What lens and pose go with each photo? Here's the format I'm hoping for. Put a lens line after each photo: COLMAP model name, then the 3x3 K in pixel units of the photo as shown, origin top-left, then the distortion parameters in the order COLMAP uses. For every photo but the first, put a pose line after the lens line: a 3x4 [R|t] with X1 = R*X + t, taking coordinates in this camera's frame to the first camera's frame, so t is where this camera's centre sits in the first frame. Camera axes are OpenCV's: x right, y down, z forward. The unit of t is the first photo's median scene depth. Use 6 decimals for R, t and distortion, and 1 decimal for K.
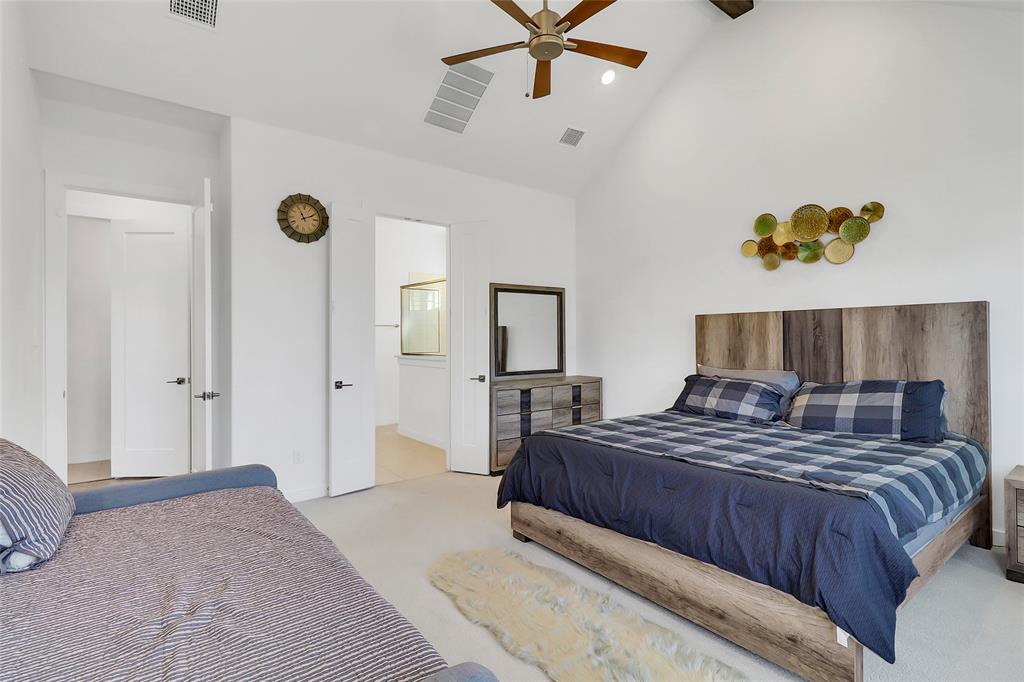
lens RADIAL K [[493.4, 0, 519.0], [0, 493.4, 338.0], [0, 0, 1]] dist [0.000036, -0.000002]
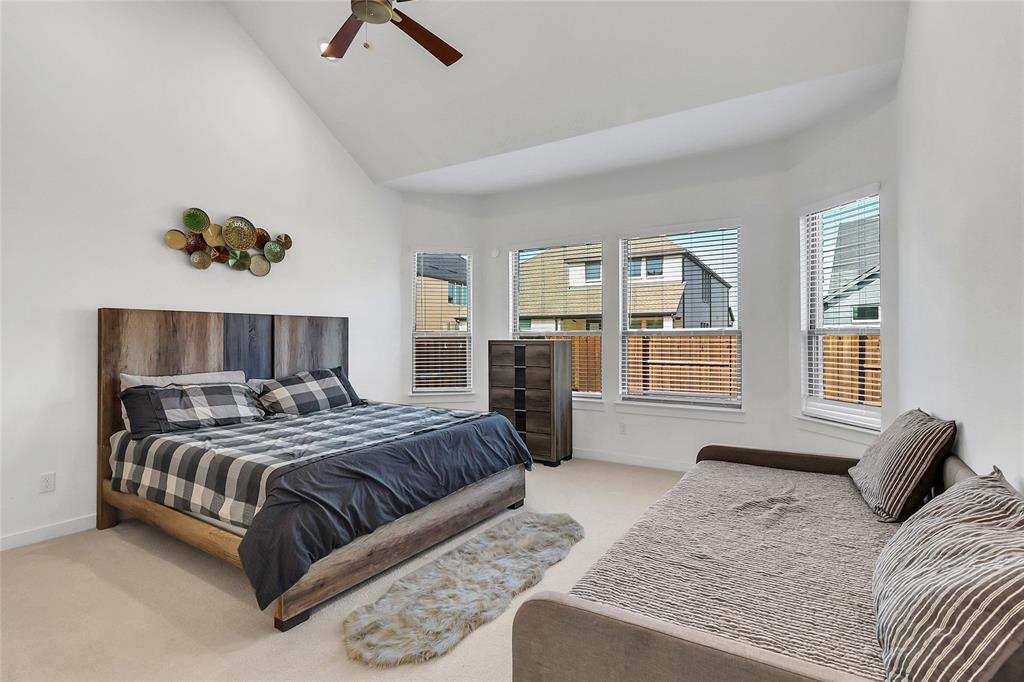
lens RADIAL K [[493.4, 0, 518.0], [0, 493.4, 337.9], [0, 0, 1]] dist [0.000036, -0.000002]
pose [[-0.332155, 0.005977, 0.943206, -0.659726], [0.004263, 0.999979, -0.004836, 0.004616], [-0.943215, 0.002415, -0.332174, 0.802634]]
